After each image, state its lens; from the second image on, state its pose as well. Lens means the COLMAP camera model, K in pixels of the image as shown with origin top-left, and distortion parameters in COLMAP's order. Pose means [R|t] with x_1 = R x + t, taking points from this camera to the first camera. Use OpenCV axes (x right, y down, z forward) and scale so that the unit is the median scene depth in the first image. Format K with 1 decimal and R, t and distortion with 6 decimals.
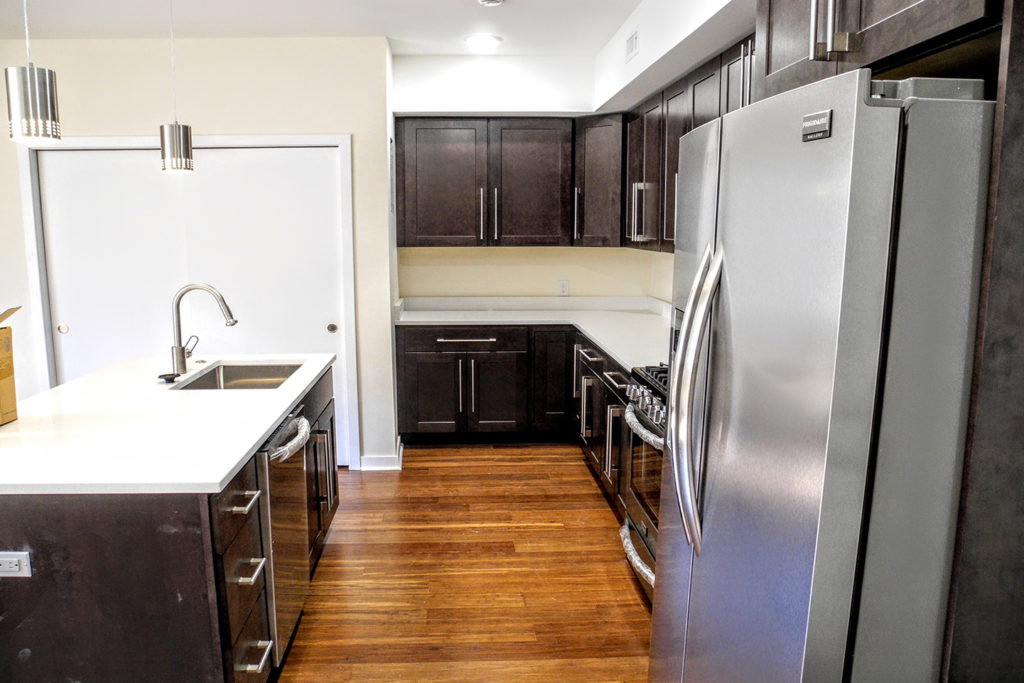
lens RADIAL K [[839.7, 0, 512.0], [0, 839.7, 341.5], [0, 0, 1]] dist [-0.129263, 0.005964]
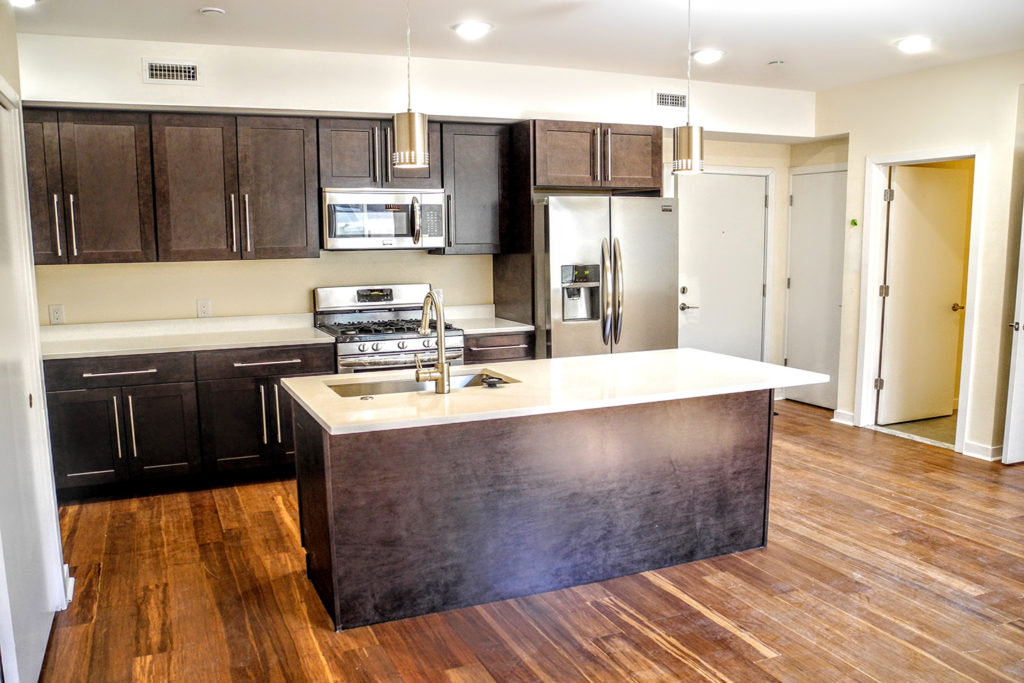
lens RADIAL K [[839.7, 0, 512.0], [0, 839.7, 341.5], [0, 0, 1]] dist [-0.129263, 0.005964]
pose [[-0.340630, -0.112818, 0.933404, -0.955853], [0.133779, 0.976858, 0.166890, -0.118758], [-0.930631, 0.181717, -0.317654, 0.904791]]
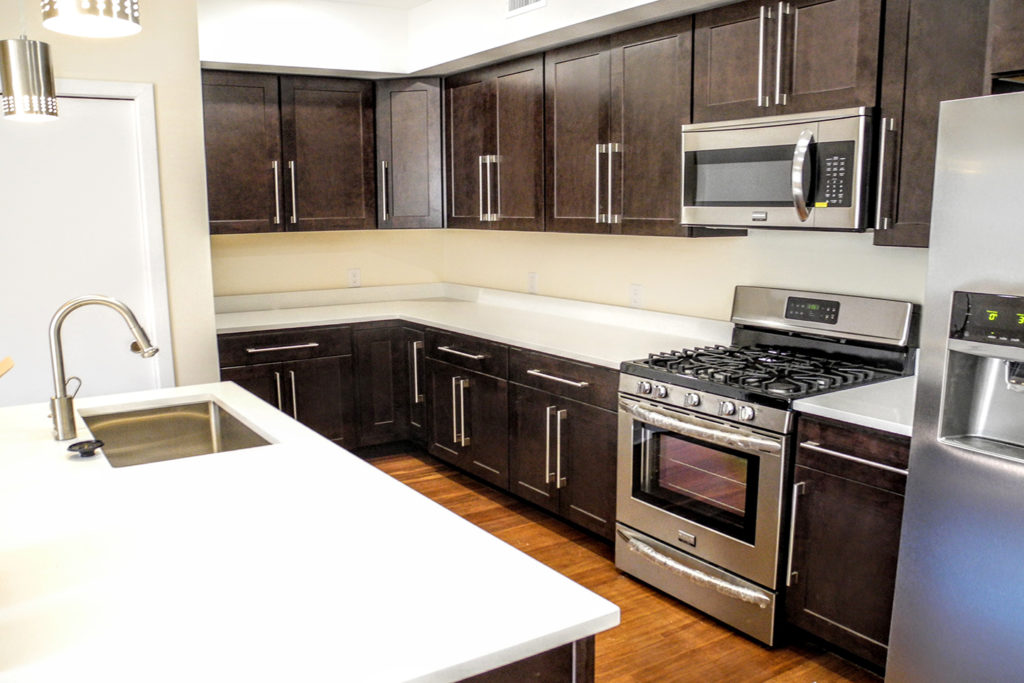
lens RADIAL K [[861.9, 0, 512.0], [0, 861.9, 341.5], [0, 0, 1]] dist [-0.163693, 0.212343]
pose [[0.872048, -0.083258, 0.482286, -0.258897], [0.074204, 0.996524, 0.037858, -0.022208], [-0.483762, 0.002774, 0.875195, 0.168125]]
